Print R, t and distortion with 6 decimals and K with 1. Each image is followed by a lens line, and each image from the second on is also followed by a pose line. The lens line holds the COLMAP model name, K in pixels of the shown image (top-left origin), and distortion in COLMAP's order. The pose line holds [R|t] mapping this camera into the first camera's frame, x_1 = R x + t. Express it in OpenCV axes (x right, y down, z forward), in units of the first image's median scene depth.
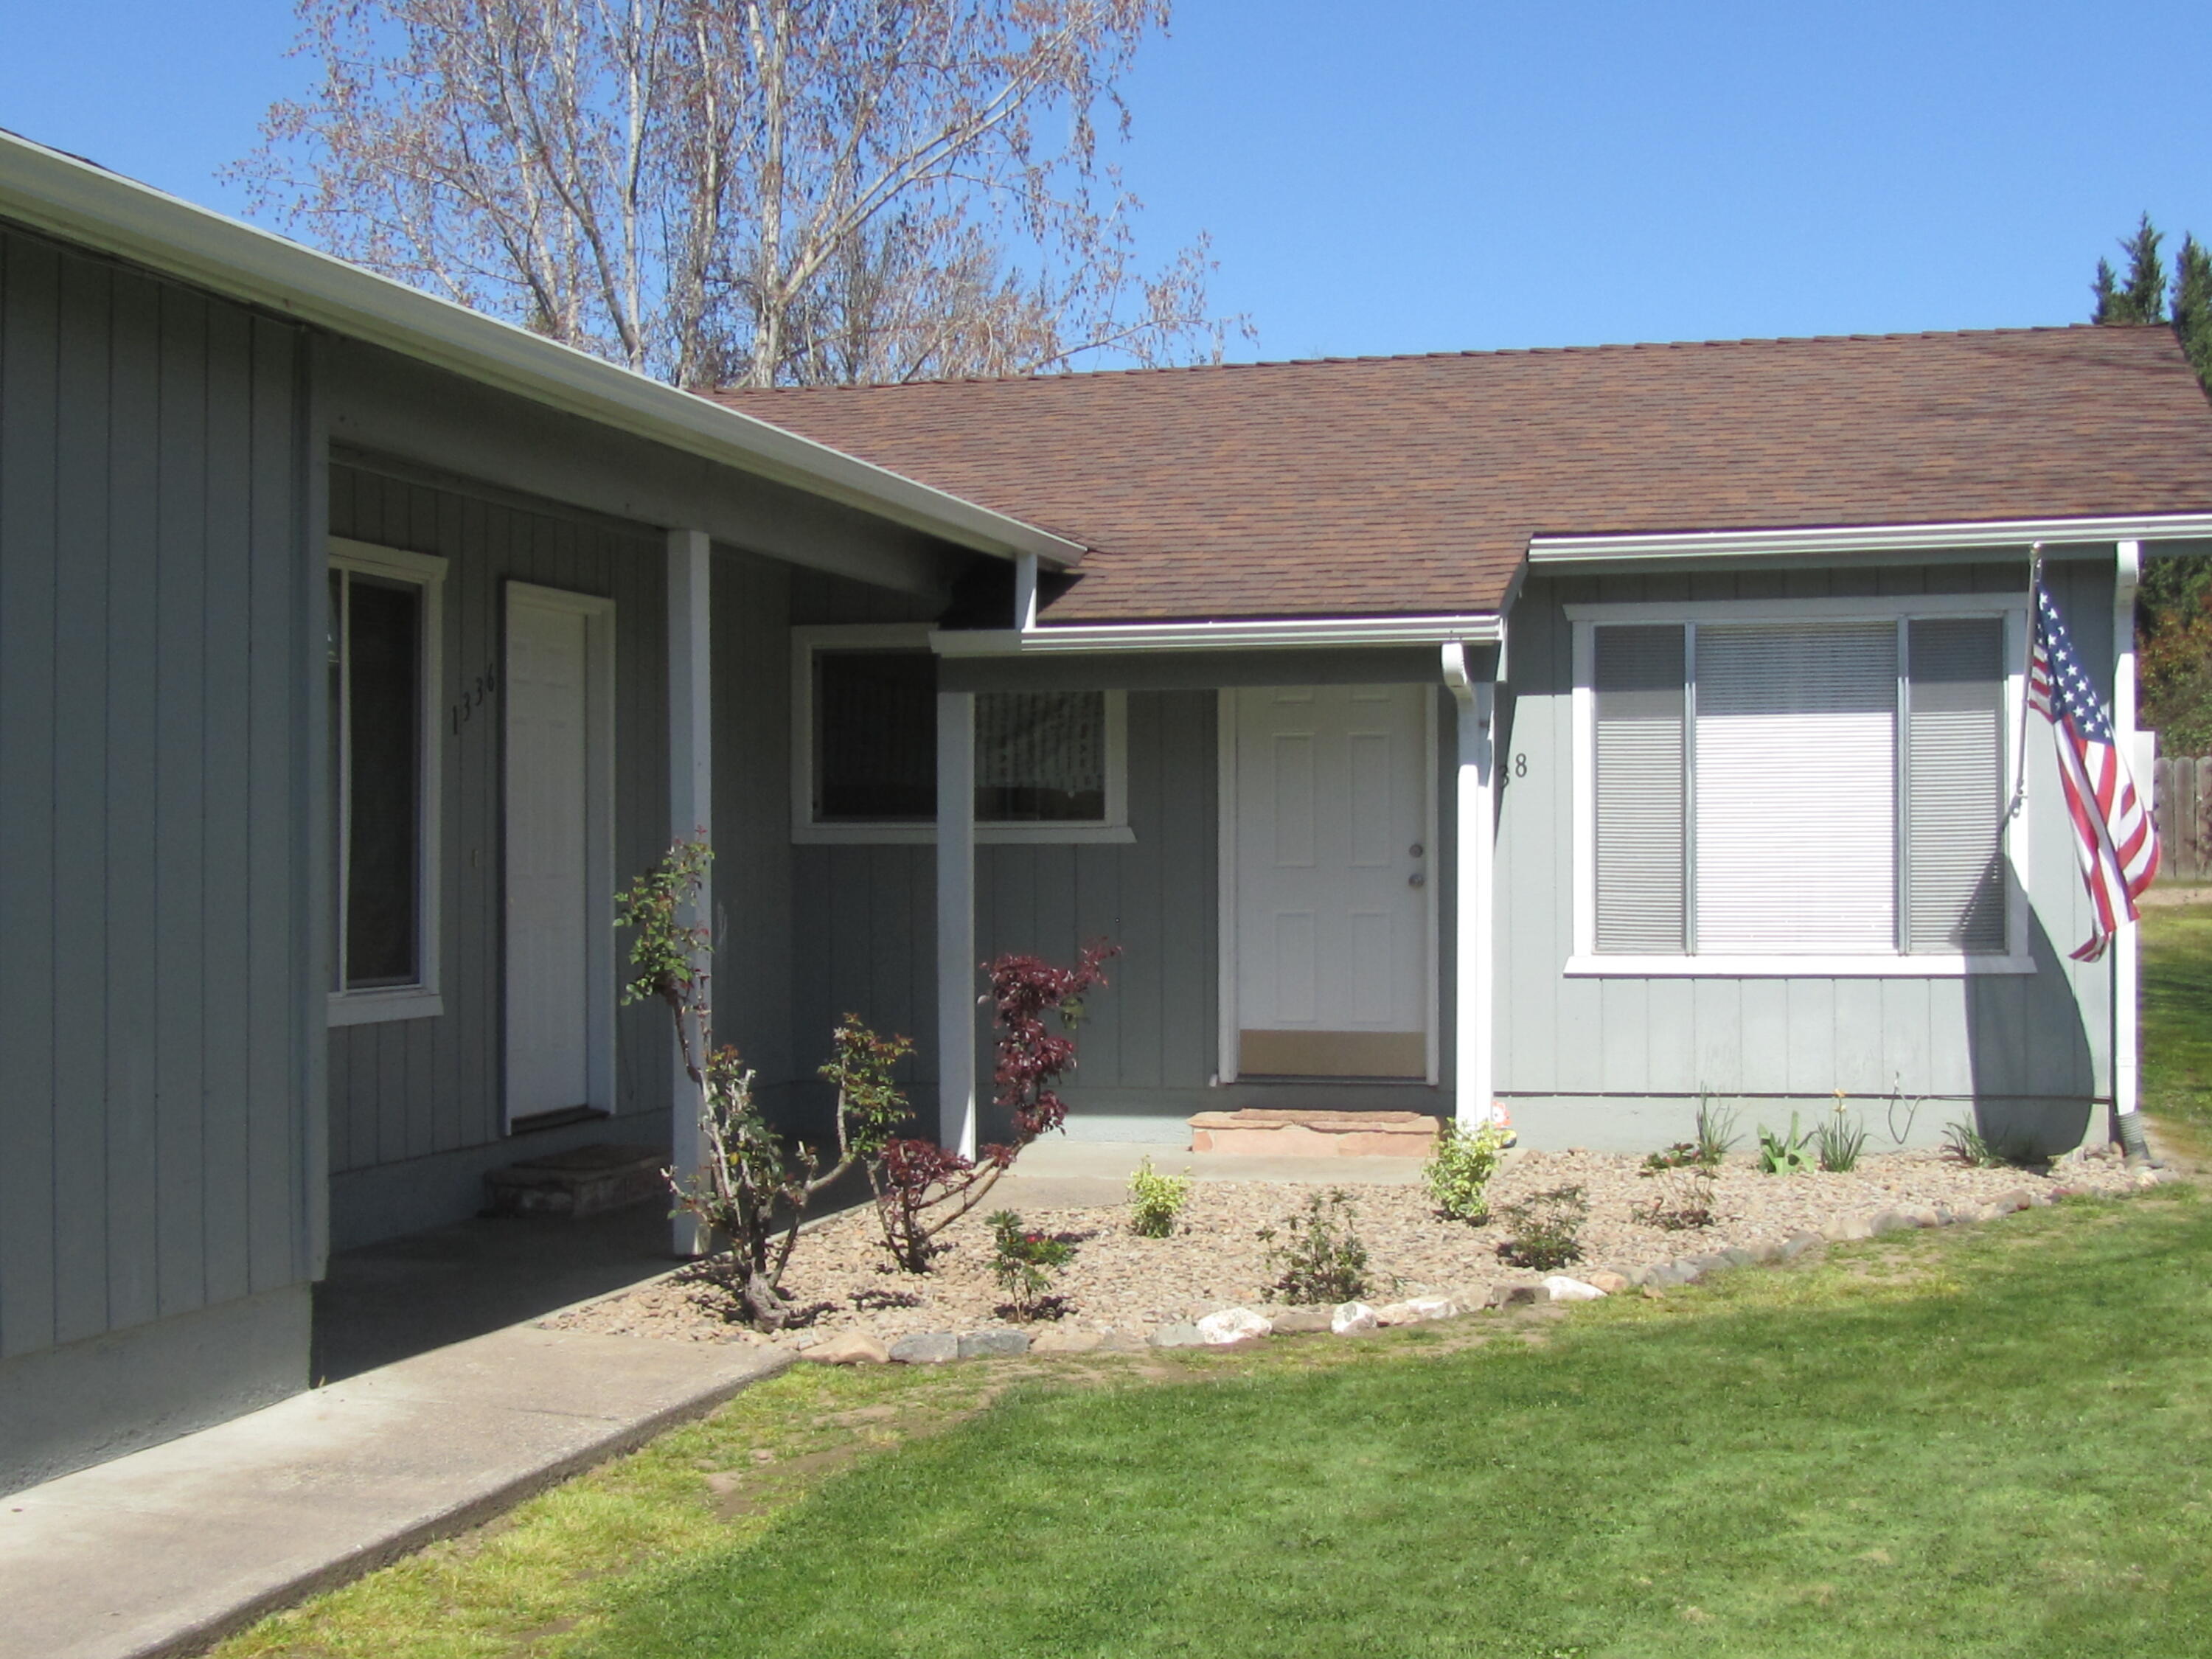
lens RADIAL K [[3068.5, 0, 1119.9], [0, 3068.5, 827.8], [0, 0, 1]] dist [-0.039539, 0.000000]
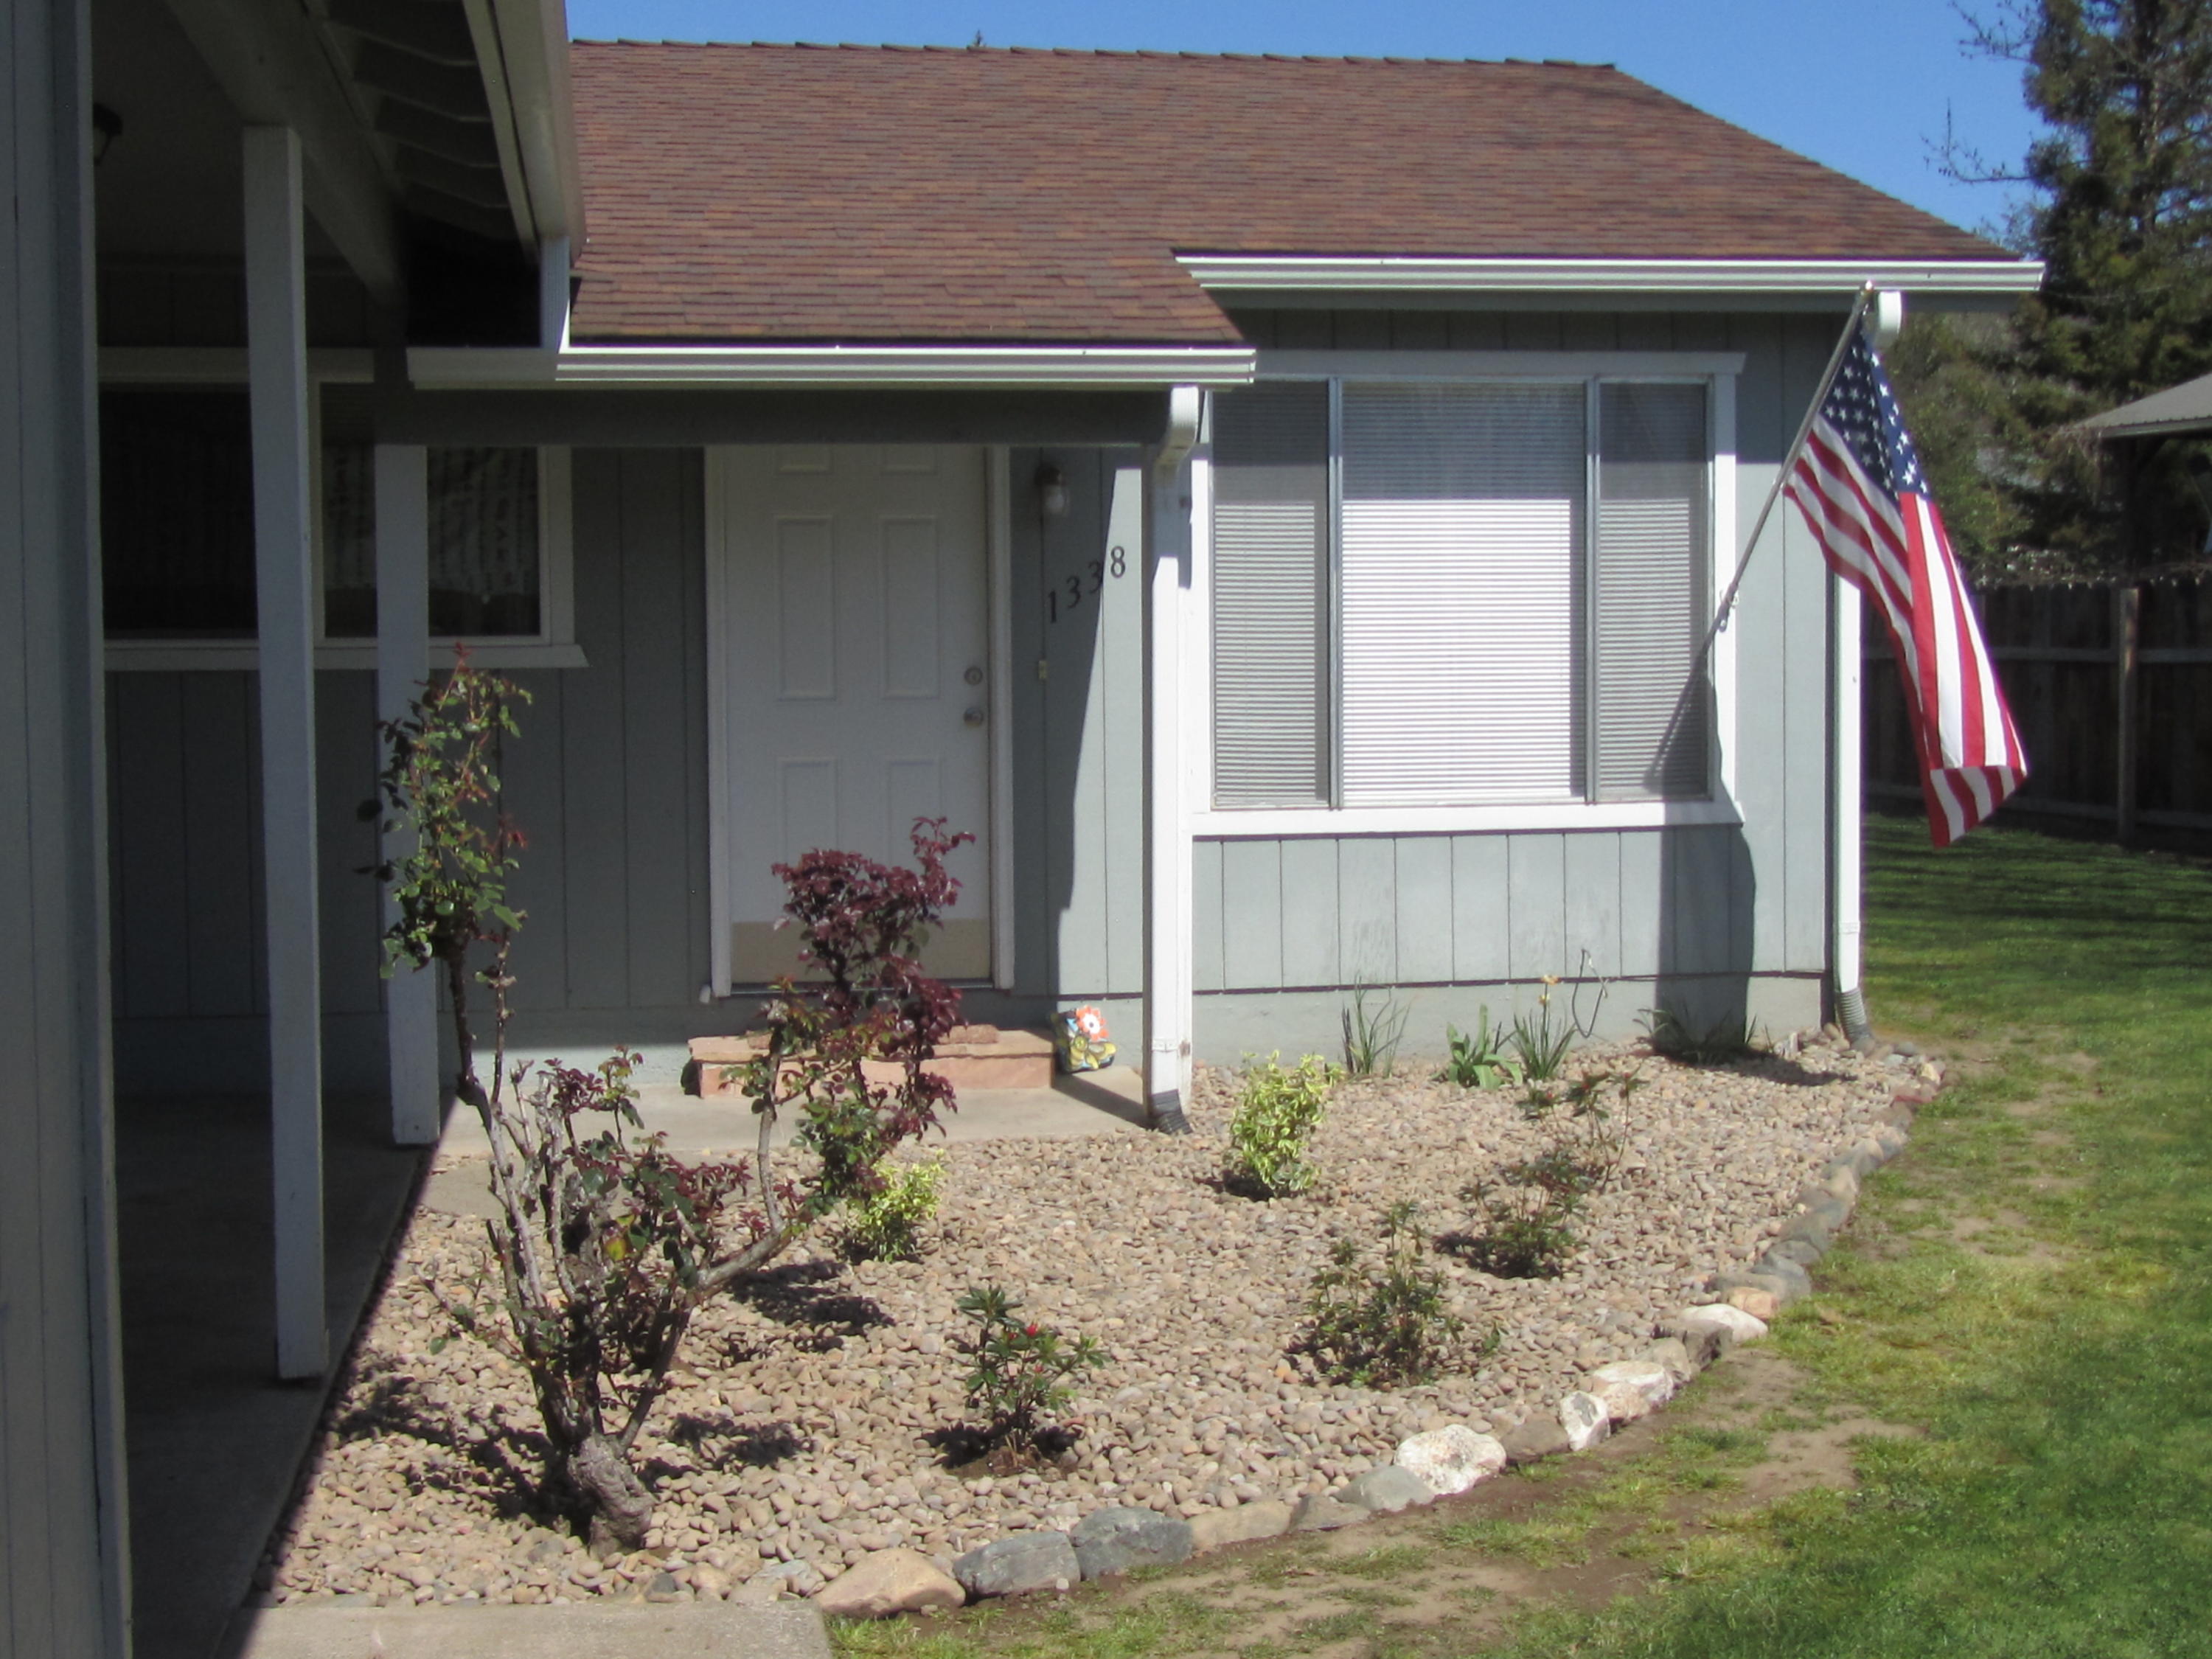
lens RADIAL K [[3068.5, 0, 1143.5], [0, 3068.5, 812.5], [0, 0, 1]] dist [-0.039539, 0.000000]
pose [[0.914573, -0.023160, 0.403757, -0.172334], [0.001461, 0.998542, 0.053968, 0.000477], [-0.404419, -0.048768, 0.913273, 0.309823]]
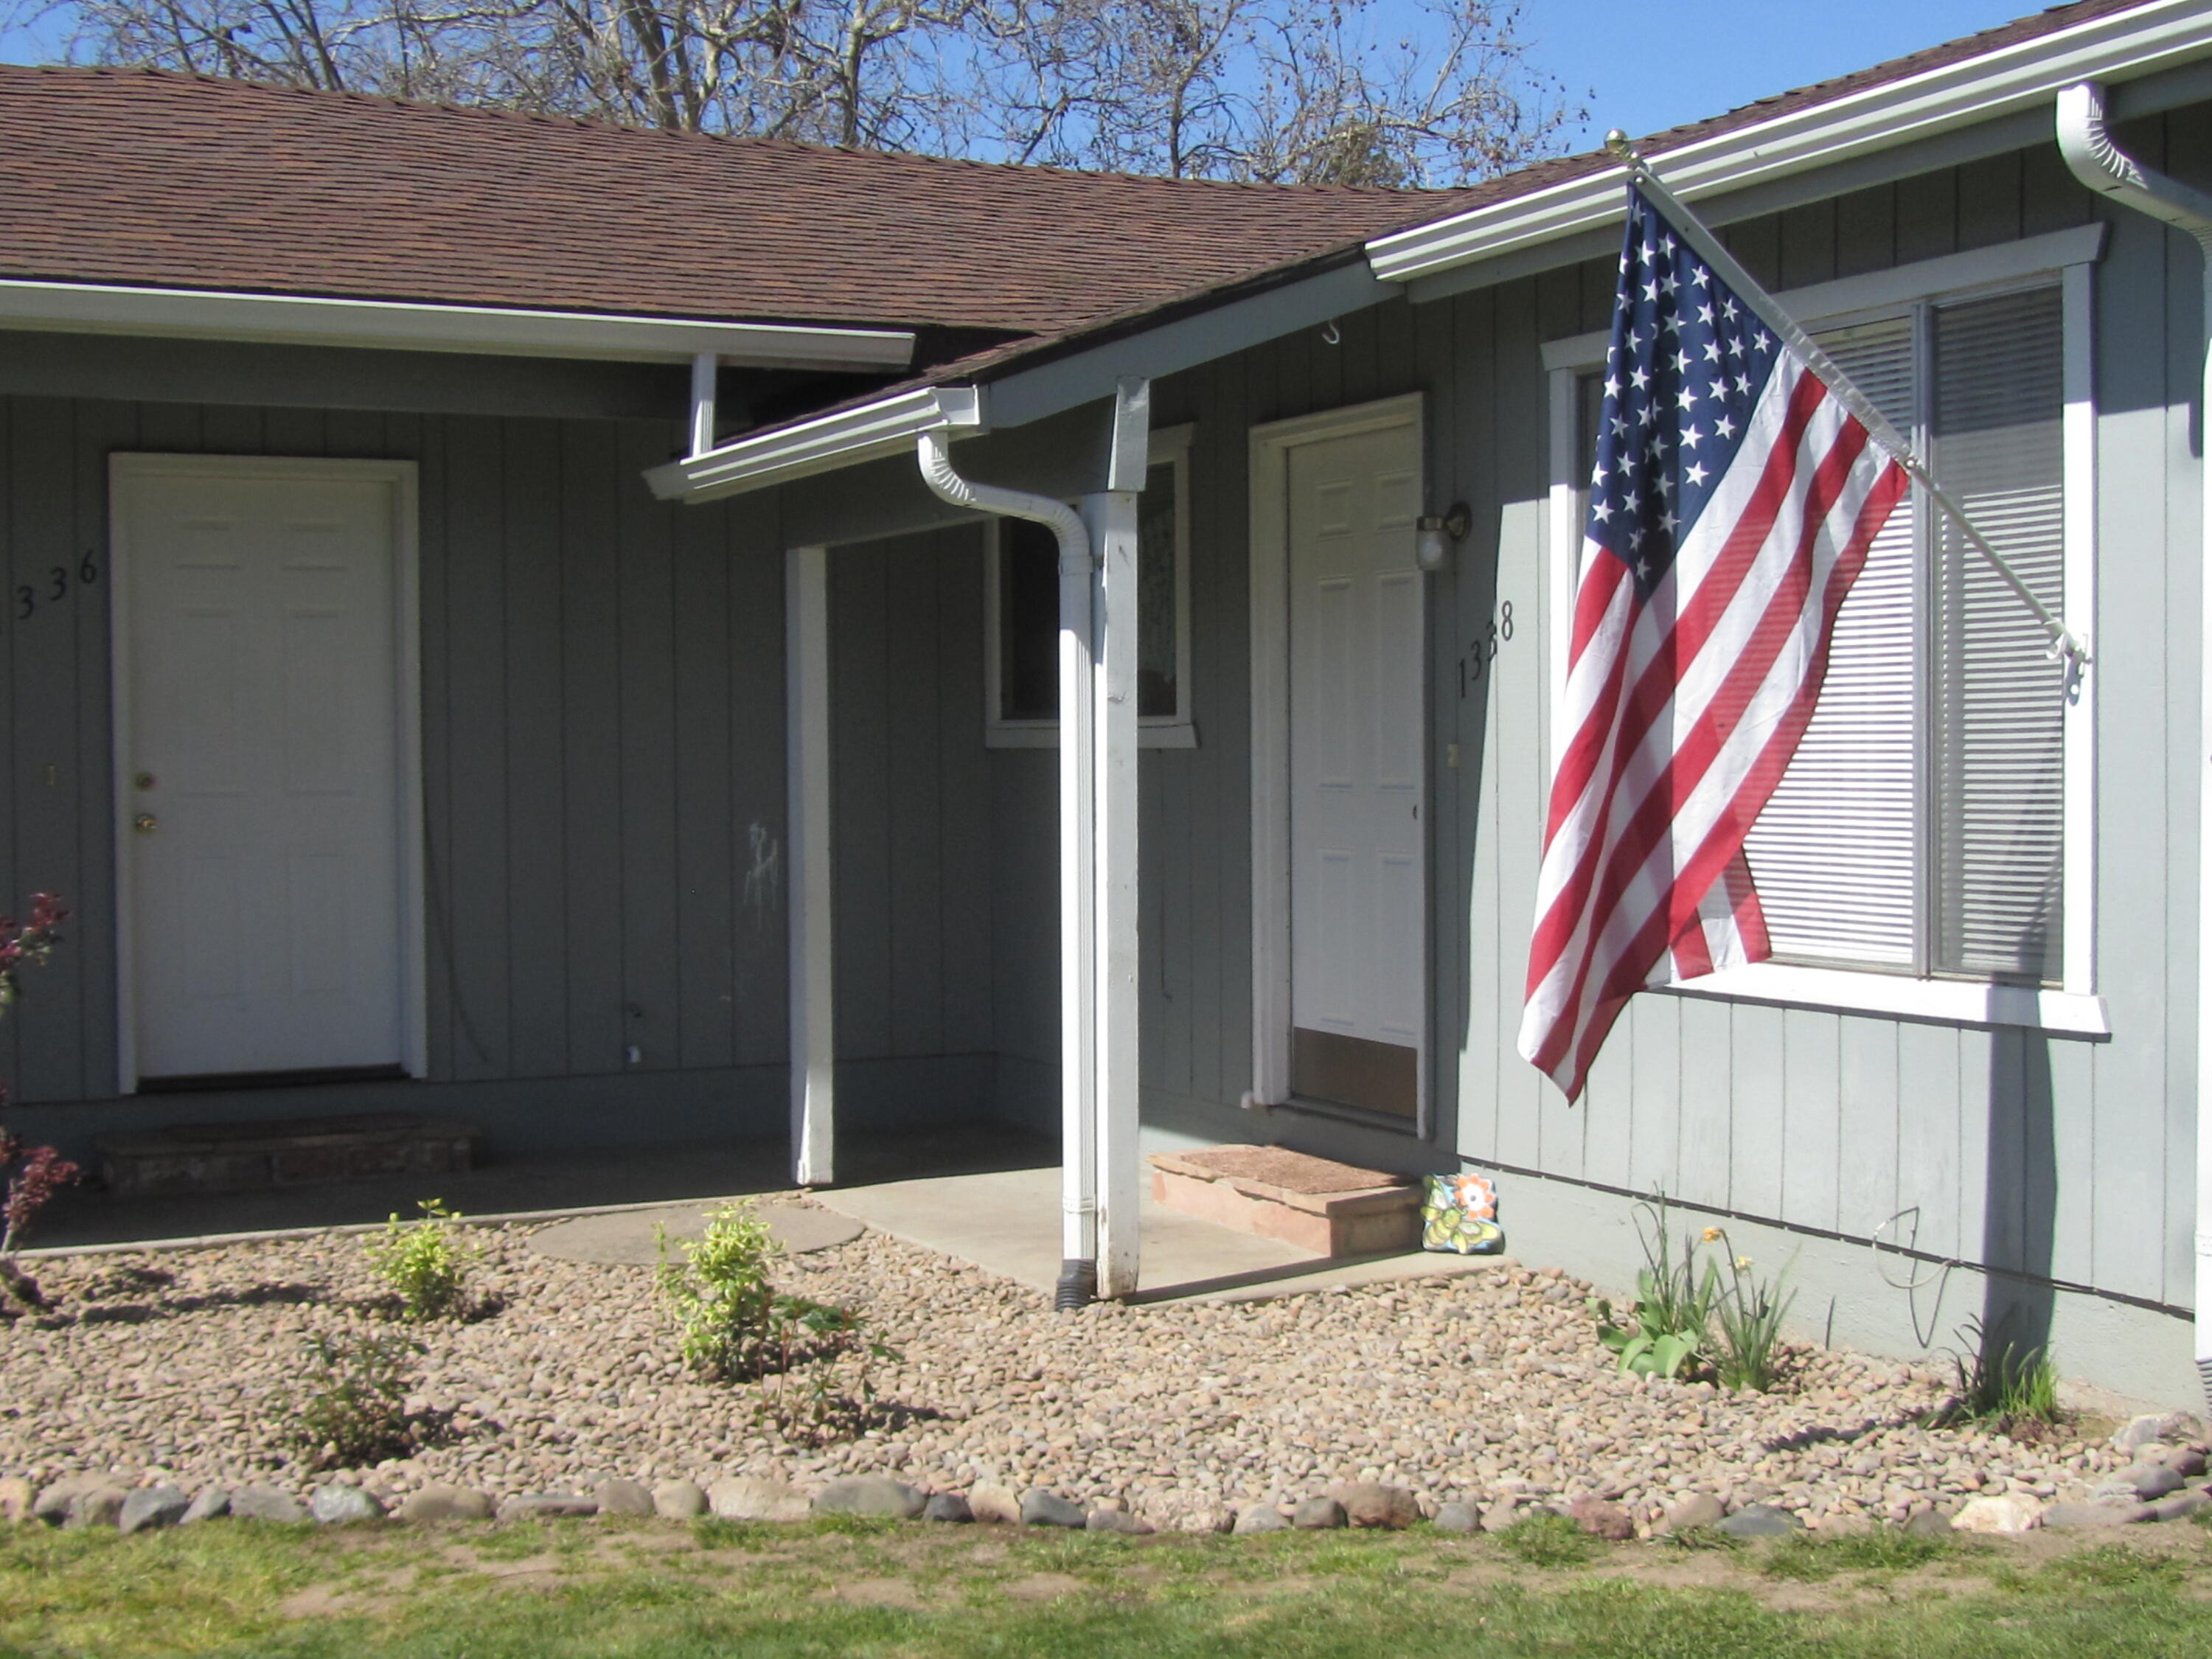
lens RADIAL K [[3068.5, 0, 1107.0], [0, 3068.5, 831.2], [0, 0, 1]] dist [-0.039539, 0.000000]
pose [[0.643594, 0.022230, -0.765044, 0.546921], [0.012348, 0.999146, 0.039420, -0.004017], [0.765268, -0.034818, 0.642770, 0.563511]]
